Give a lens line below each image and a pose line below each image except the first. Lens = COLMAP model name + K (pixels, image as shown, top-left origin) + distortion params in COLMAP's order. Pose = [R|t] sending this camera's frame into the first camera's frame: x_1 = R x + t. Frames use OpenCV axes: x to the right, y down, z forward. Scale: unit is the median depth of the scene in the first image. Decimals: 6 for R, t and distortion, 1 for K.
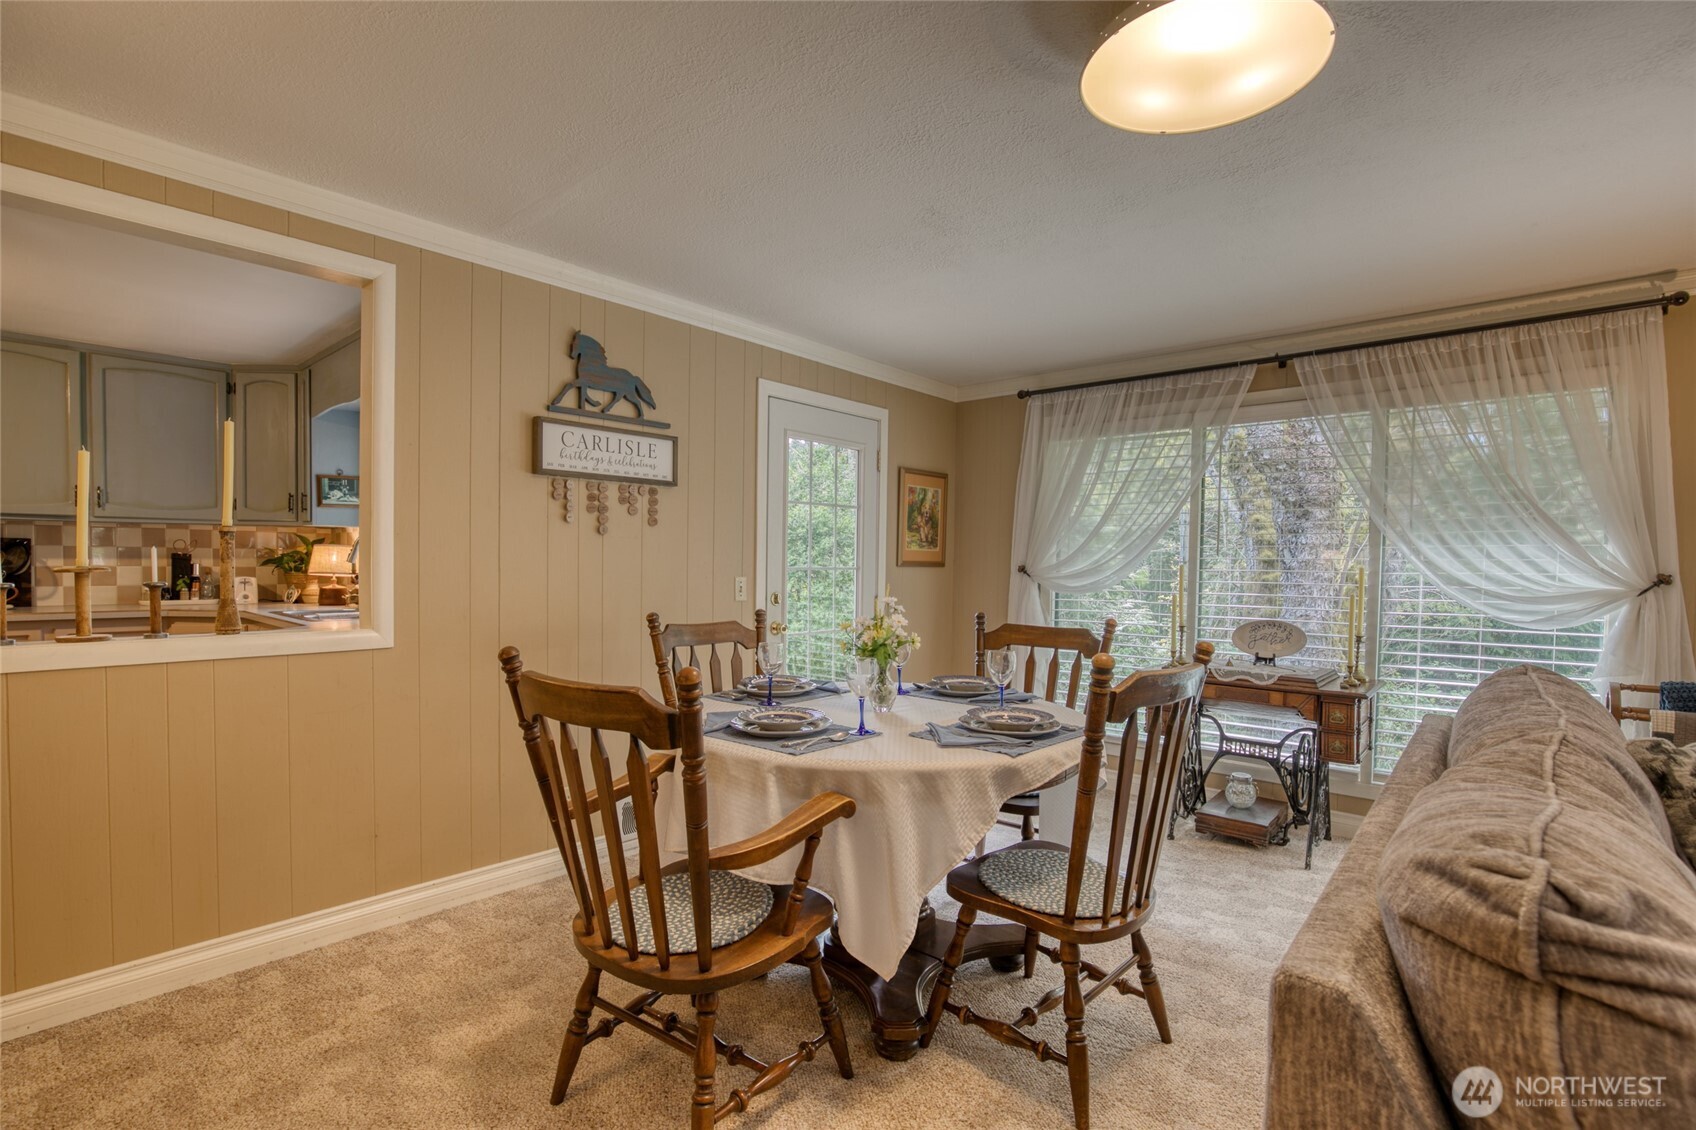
lens RADIAL K [[788.9, 0, 852.2], [0, 788.9, 566.1], [0, 0, 1]] dist [-0.032646, 0.006088]
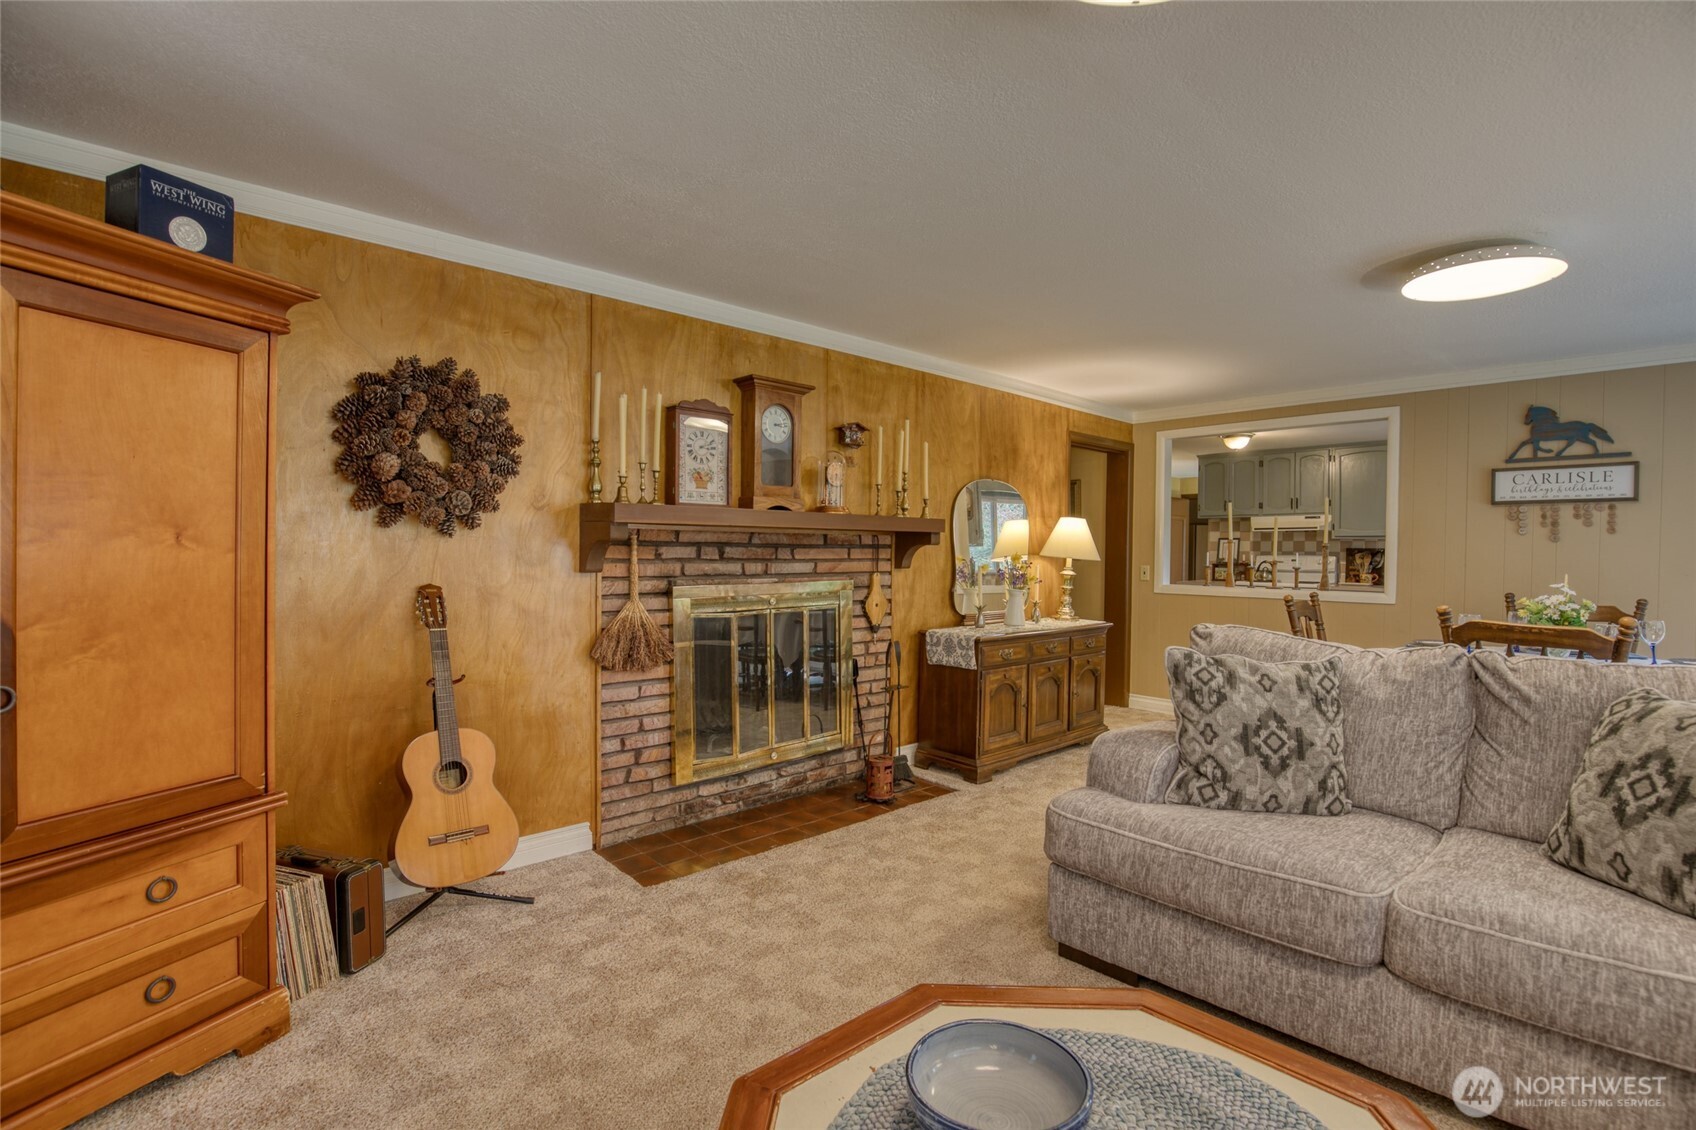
lens RADIAL K [[788.9, 0, 852.2], [0, 788.9, 566.1], [0, 0, 1]] dist [-0.032646, 0.006088]
pose [[-0.096278, 0.007961, -0.995323, 1.008704], [-0.016492, 0.999818, 0.009592, 0.009972], [0.995218, 0.017338, -0.096129, -0.110729]]
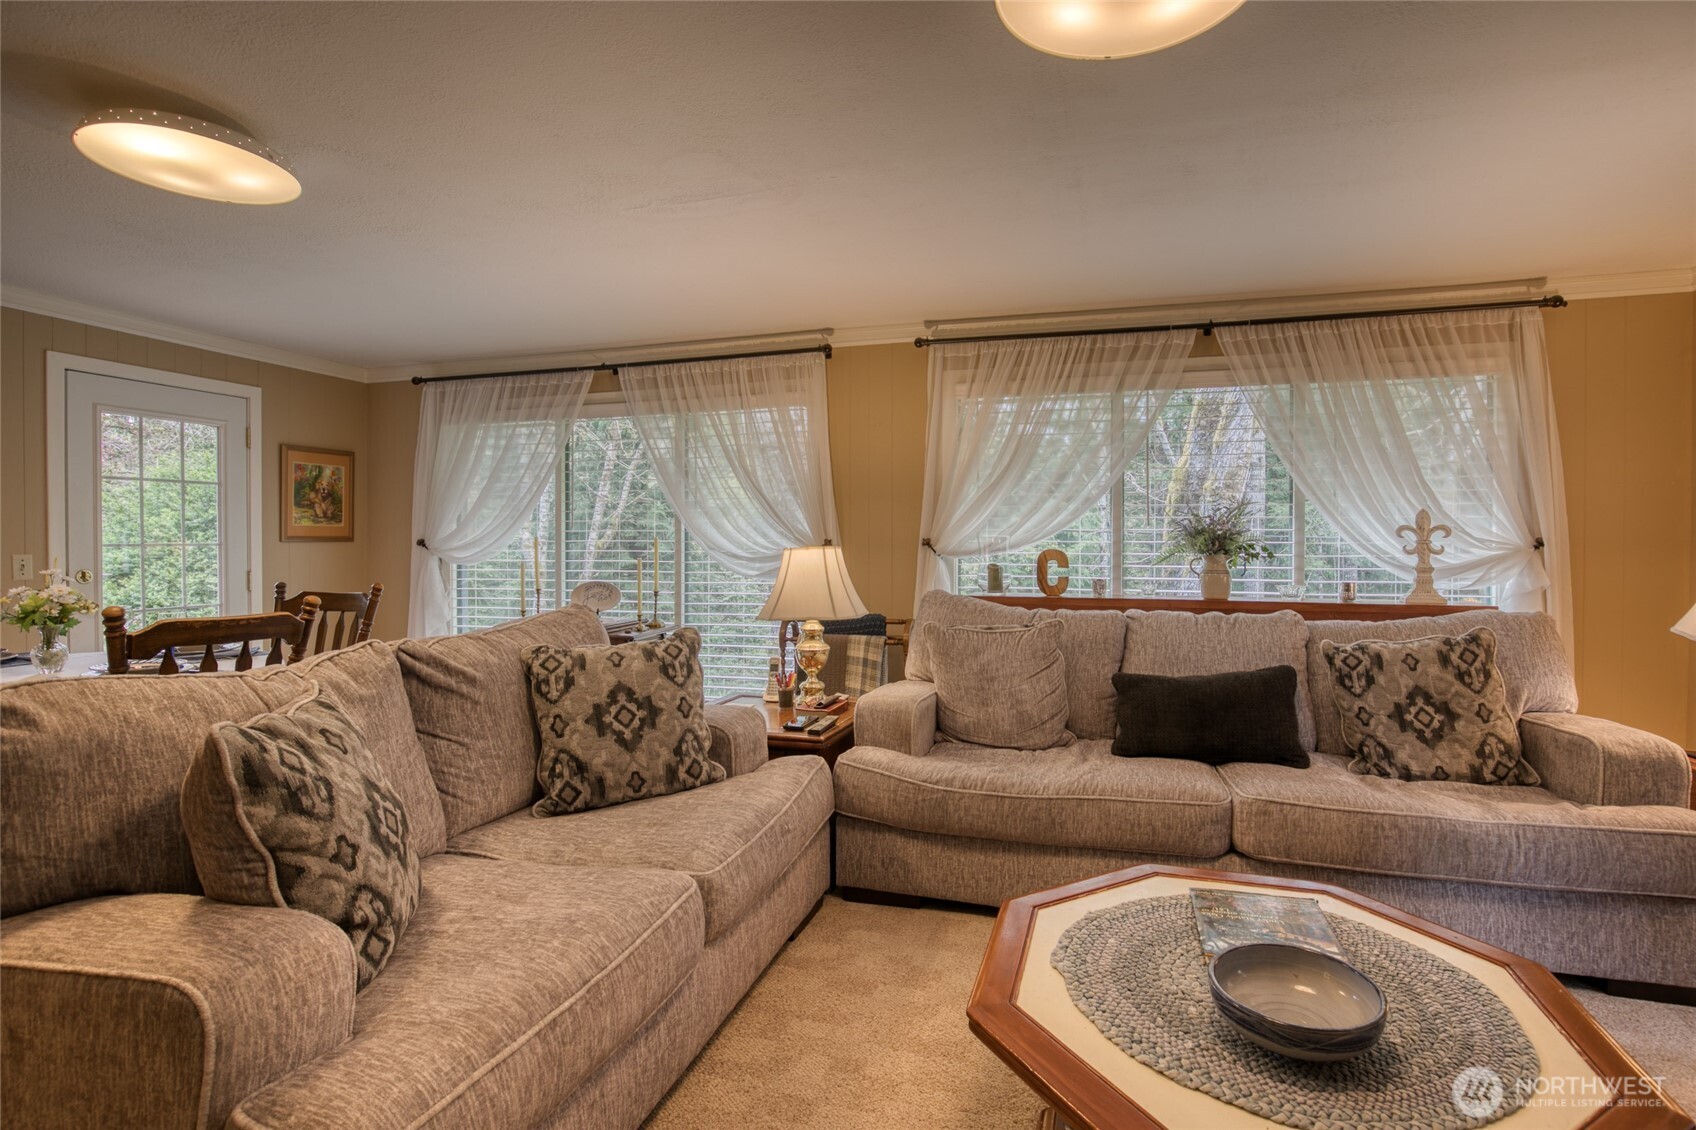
lens RADIAL K [[801.5, 0, 876.9], [0, 801.5, 546.2], [0, 0, 1]] dist [-0.019003, 0.001058]
pose [[0.907260, -0.015602, 0.420280, 0.404697], [0.012475, 0.999870, 0.010189, 0.006740], [-0.420384, -0.004001, 0.907337, -0.316586]]
